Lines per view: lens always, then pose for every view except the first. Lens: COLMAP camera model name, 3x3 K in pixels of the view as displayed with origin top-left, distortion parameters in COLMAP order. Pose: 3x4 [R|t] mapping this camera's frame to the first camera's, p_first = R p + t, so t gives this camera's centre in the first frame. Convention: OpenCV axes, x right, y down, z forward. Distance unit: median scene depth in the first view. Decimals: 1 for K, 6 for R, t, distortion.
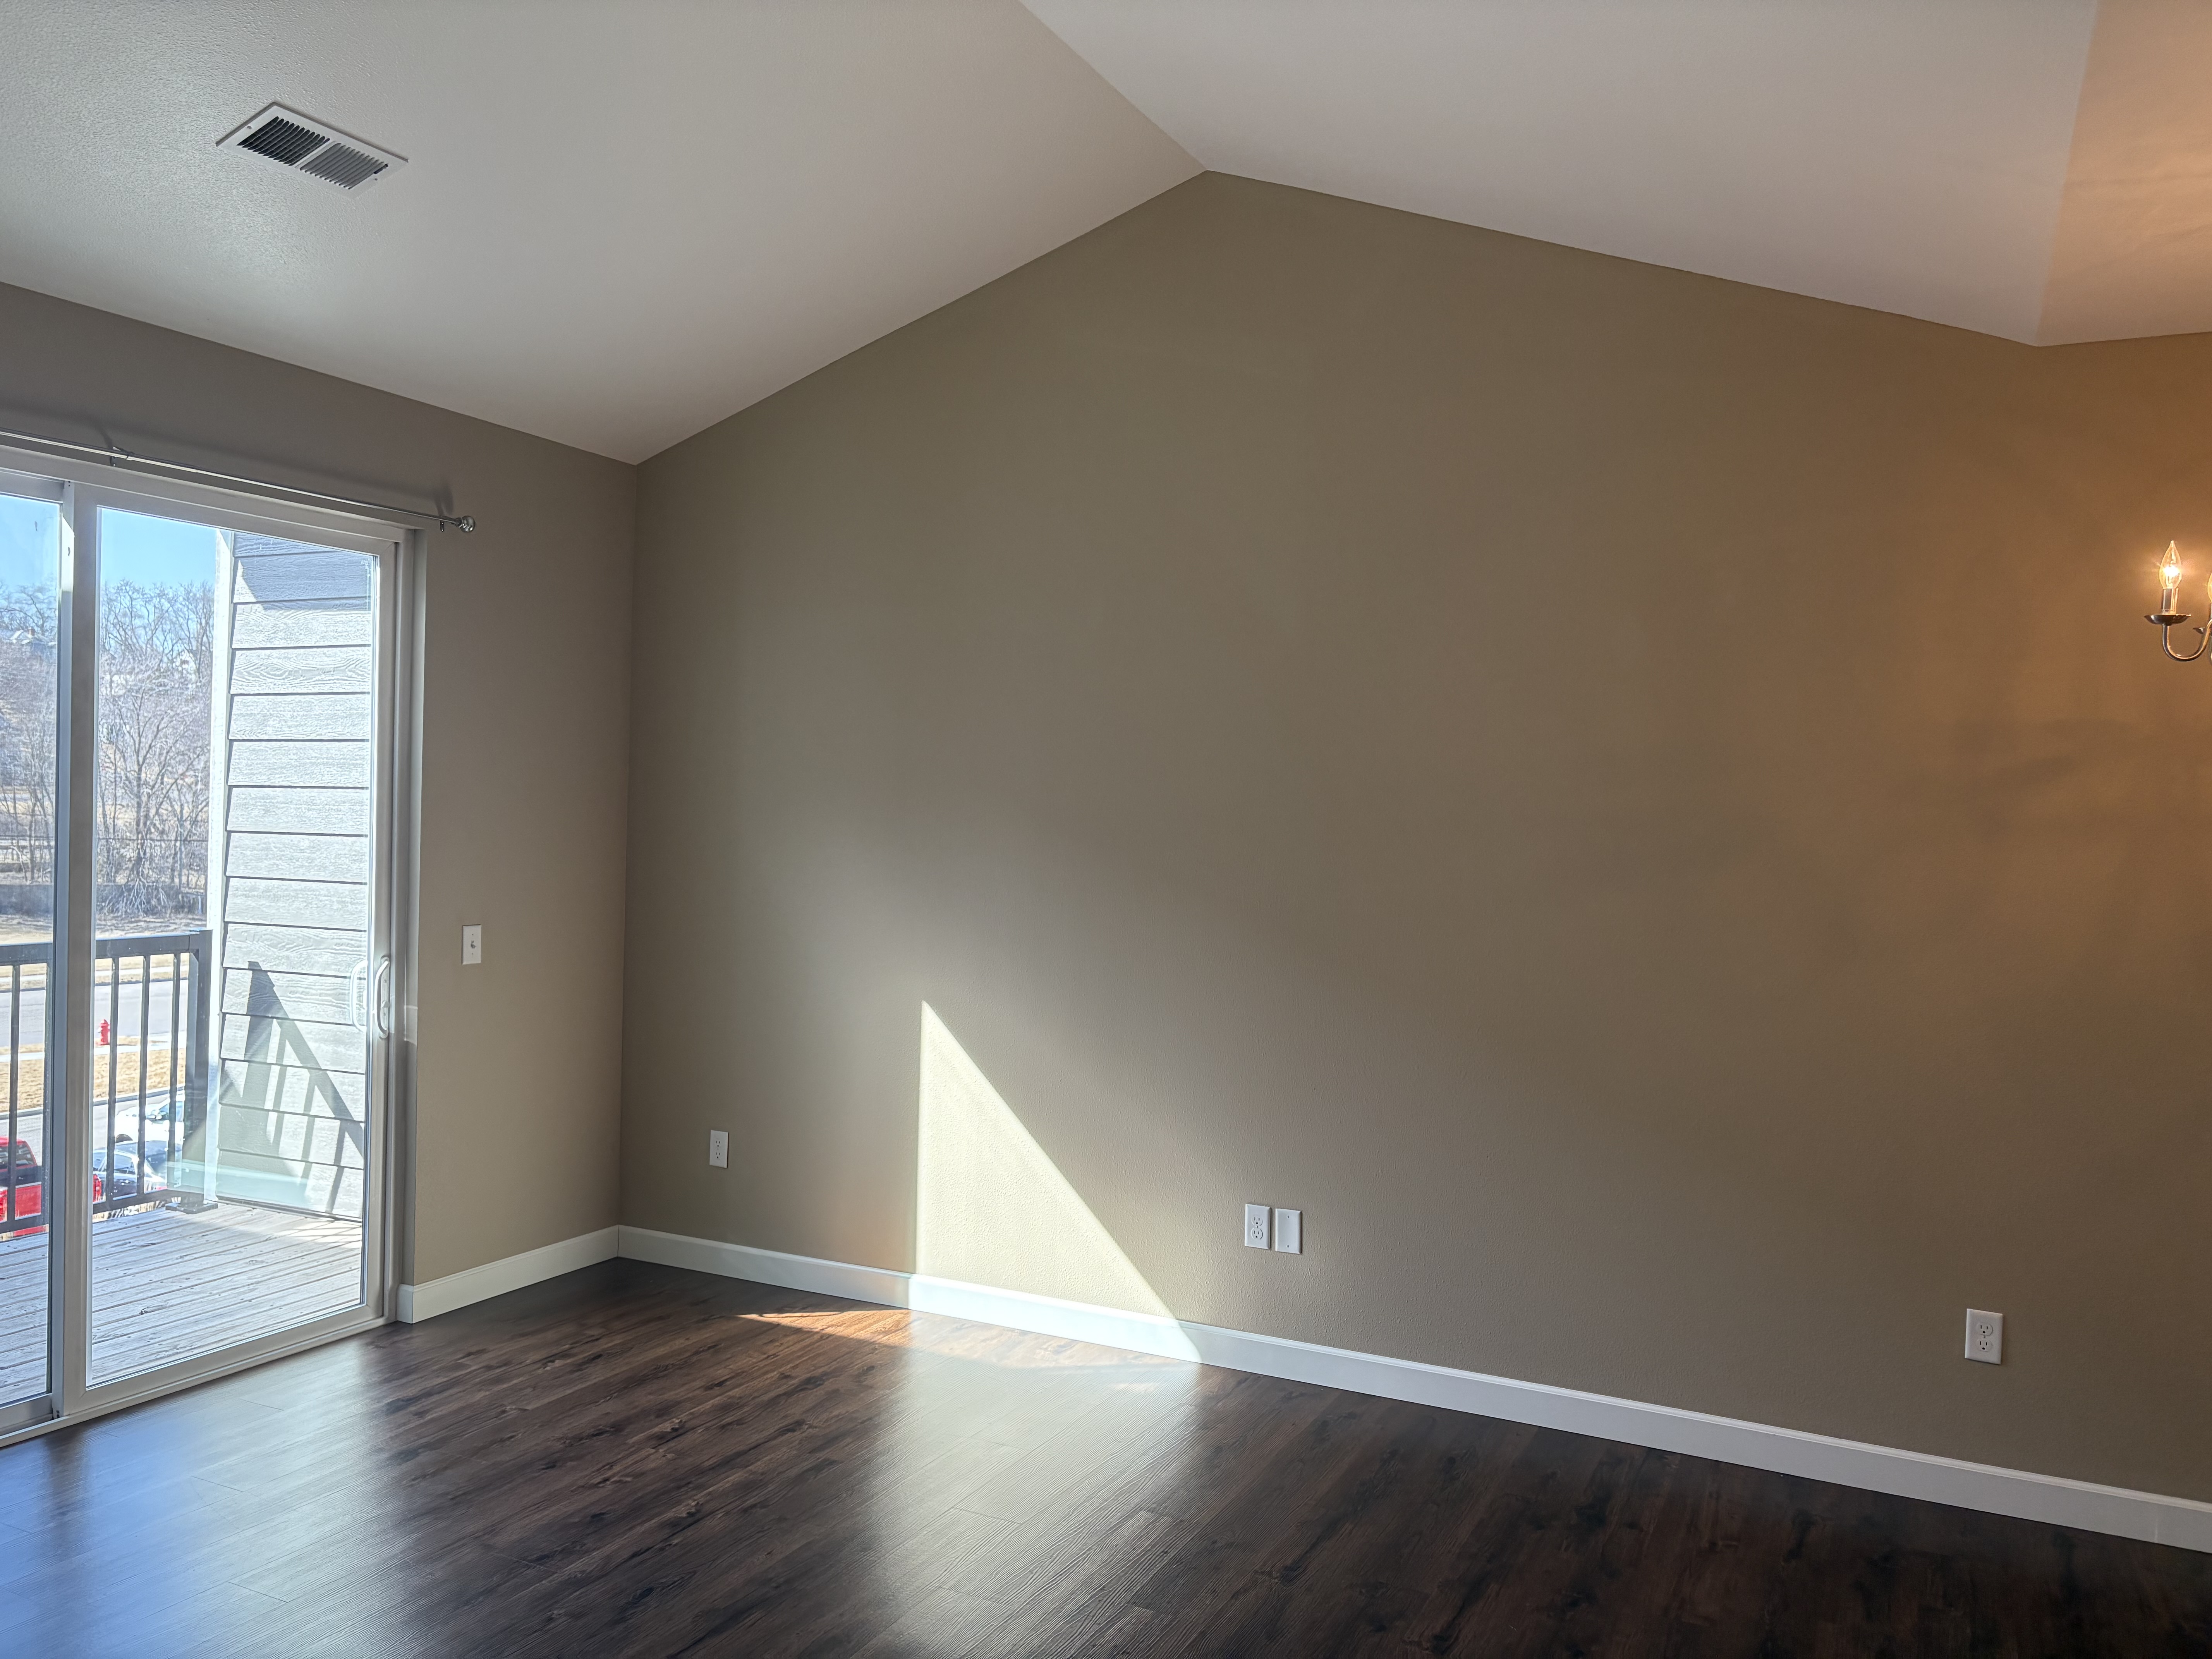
lens RADIAL K [[1666.6, 0, 1121.3], [0, 1666.6, 830.3], [0, 0, 1]] dist [0.055627, -0.057876]
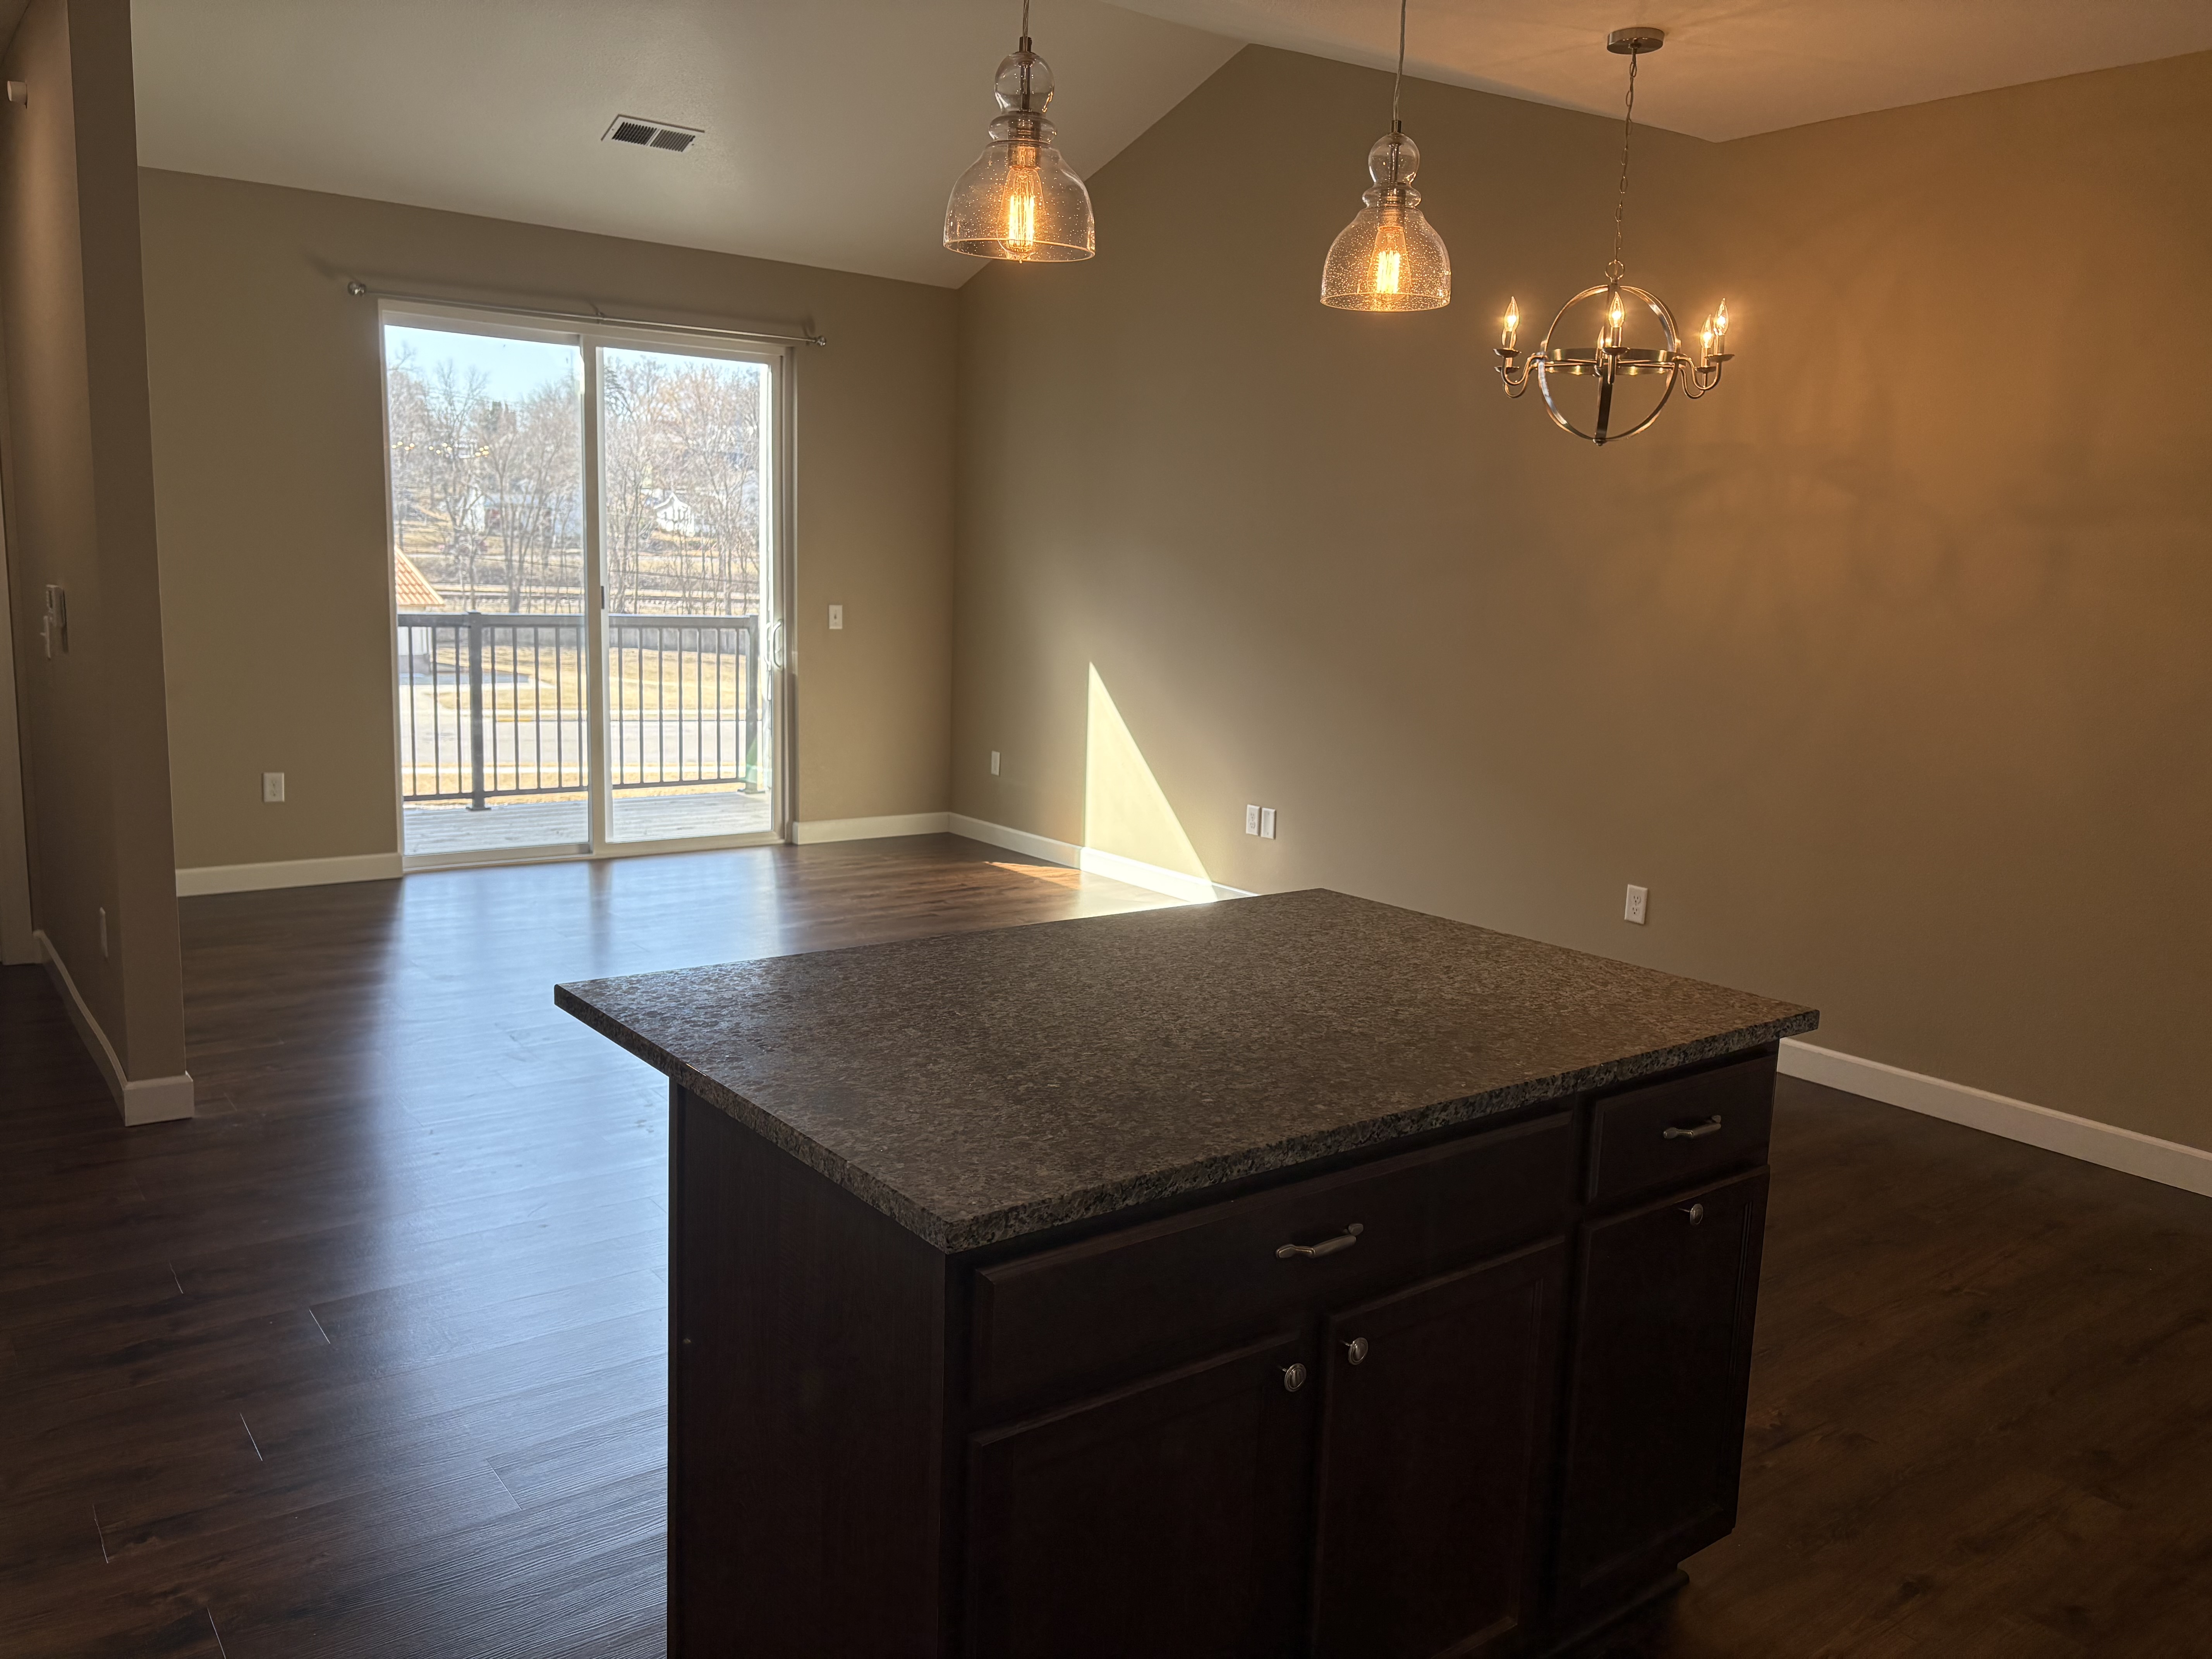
lens RADIAL K [[1666.6, 0, 1091.7], [0, 1666.6, 834.2], [0, 0, 1]] dist [0.055627, -0.057876]
pose [[0.889049, 0.080187, -0.450735, 0.609203], [-0.018052, 0.989916, 0.140504, 0.050480], [0.457457, -0.116778, 0.881531, -0.331910]]
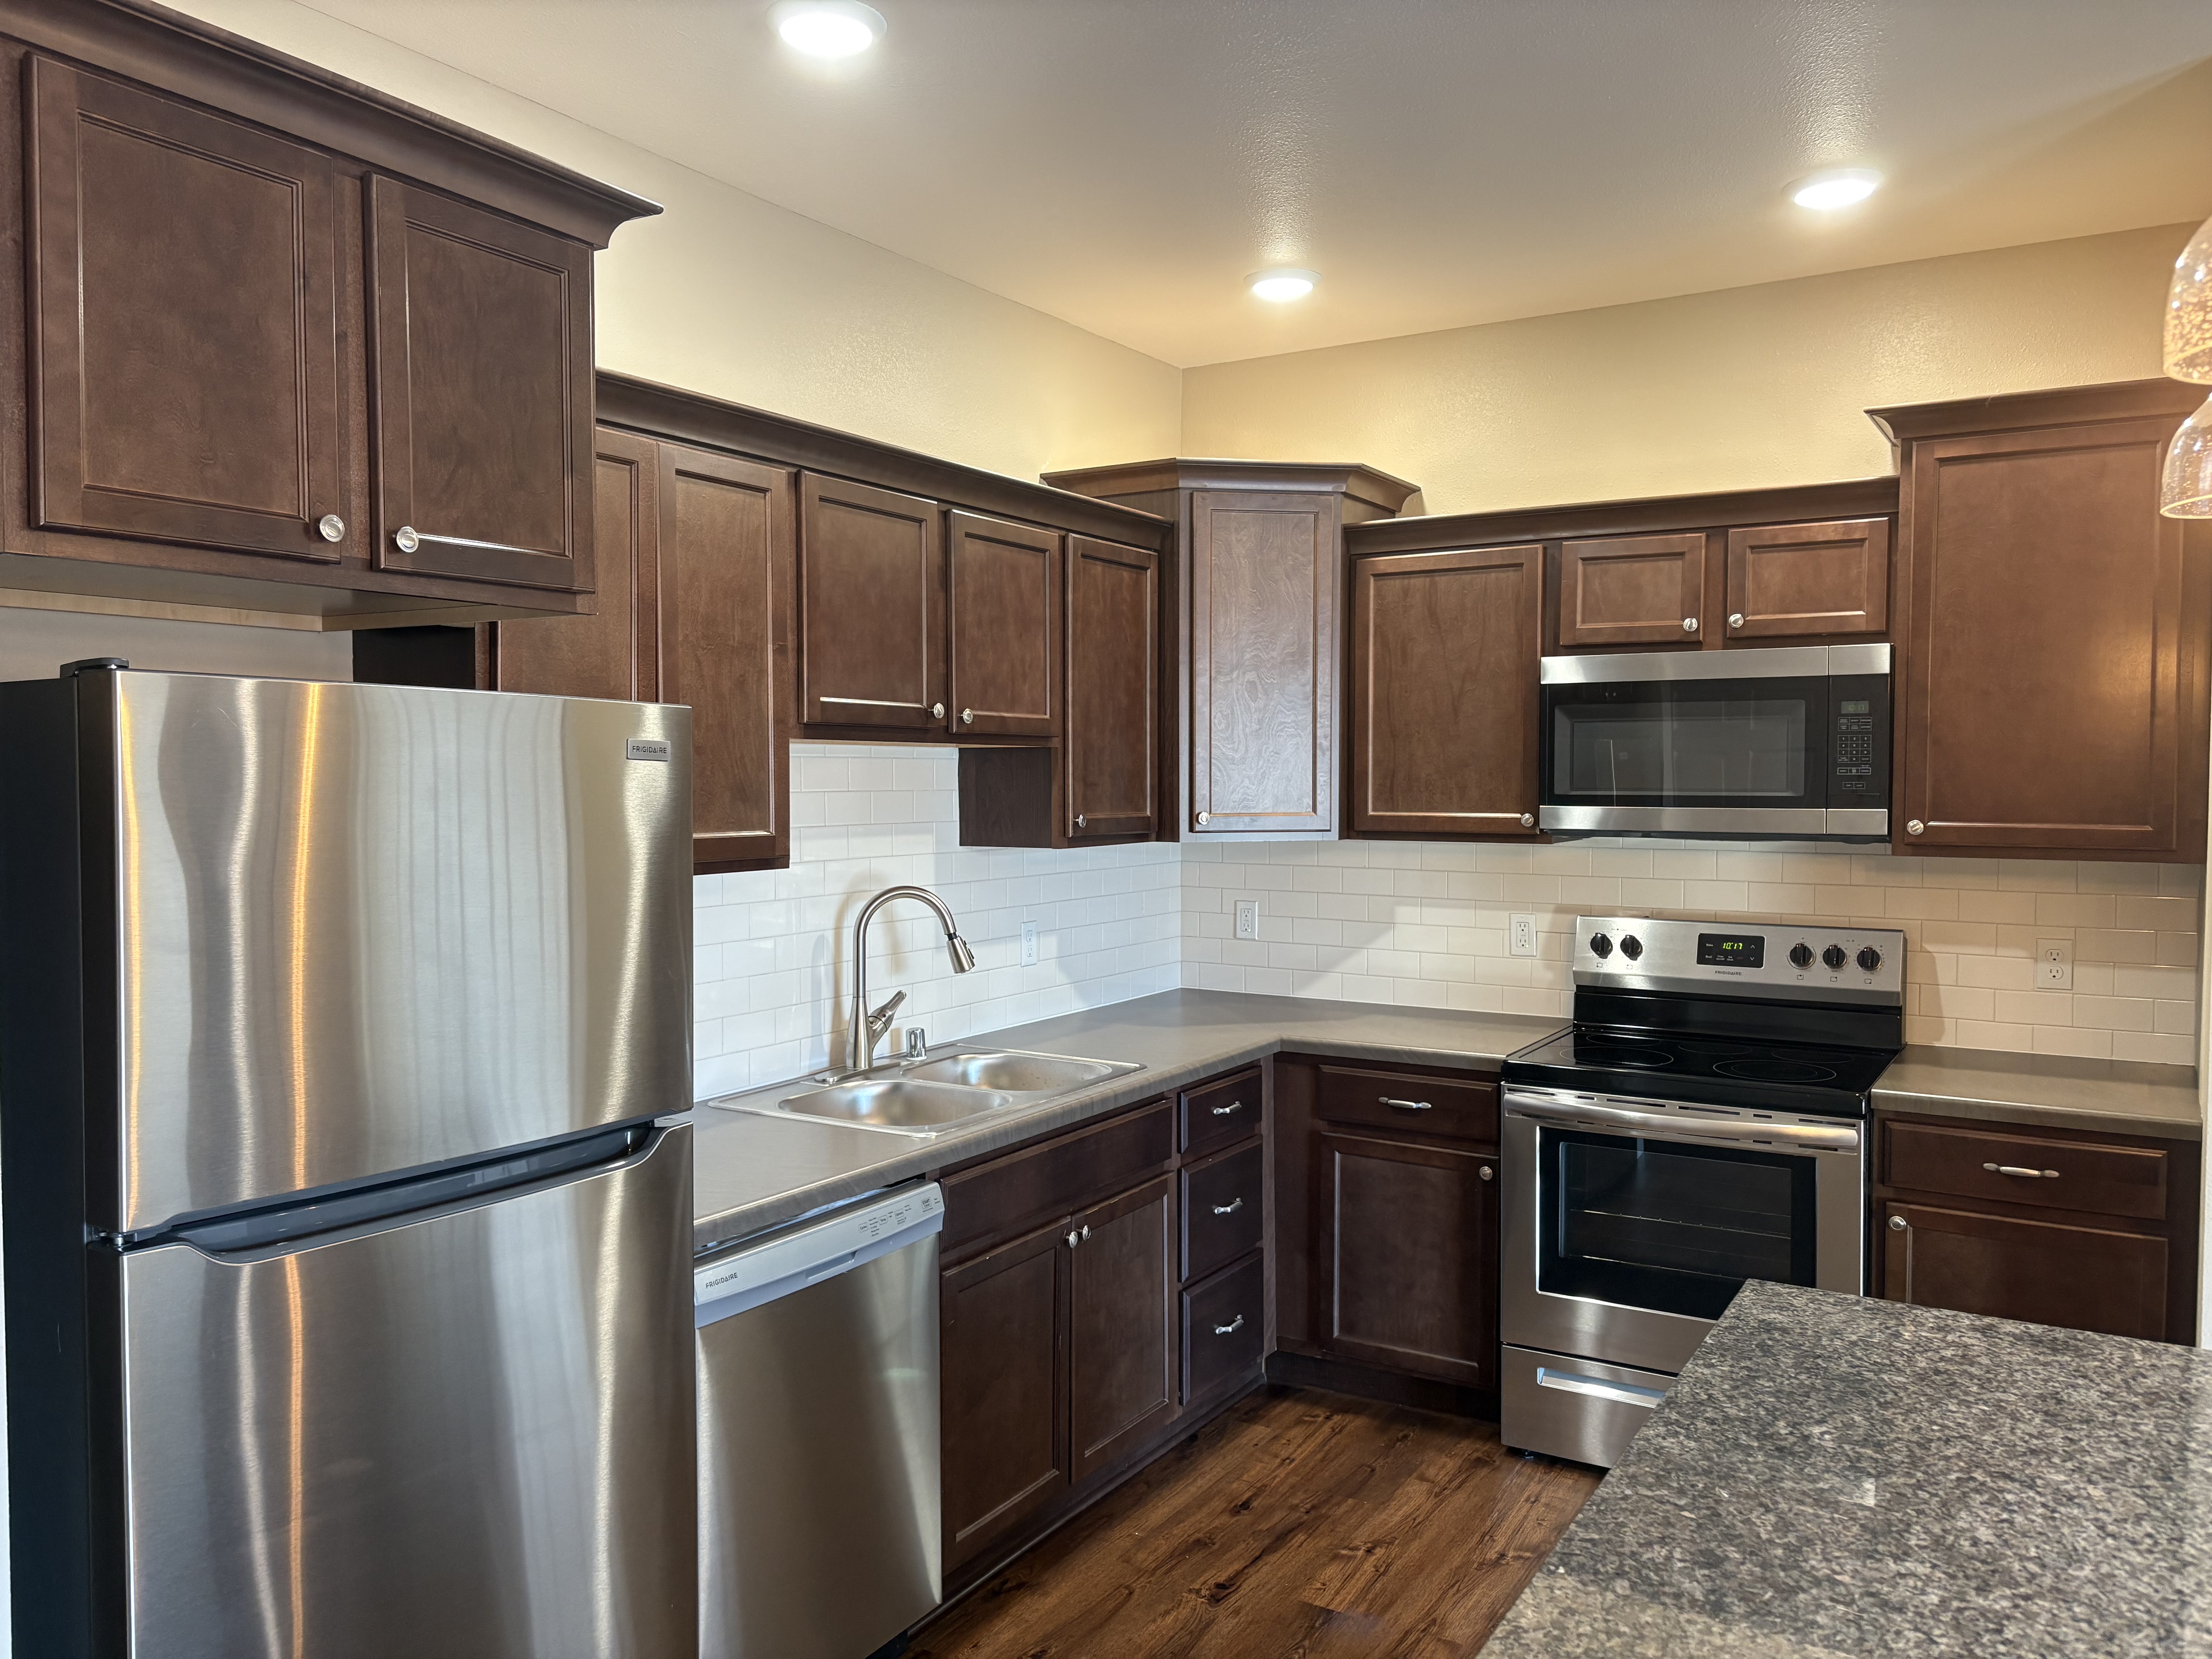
lens RADIAL K [[1666.6, 0, 1087.8], [0, 1666.6, 826.5], [0, 0, 1]] dist [0.055627, -0.057876]
pose [[-0.993871, -0.031696, 0.105904, 0.590735], [-0.026515, 0.998399, 0.049971, 0.020472], [-0.107318, 0.046857, -0.993120, 0.395318]]
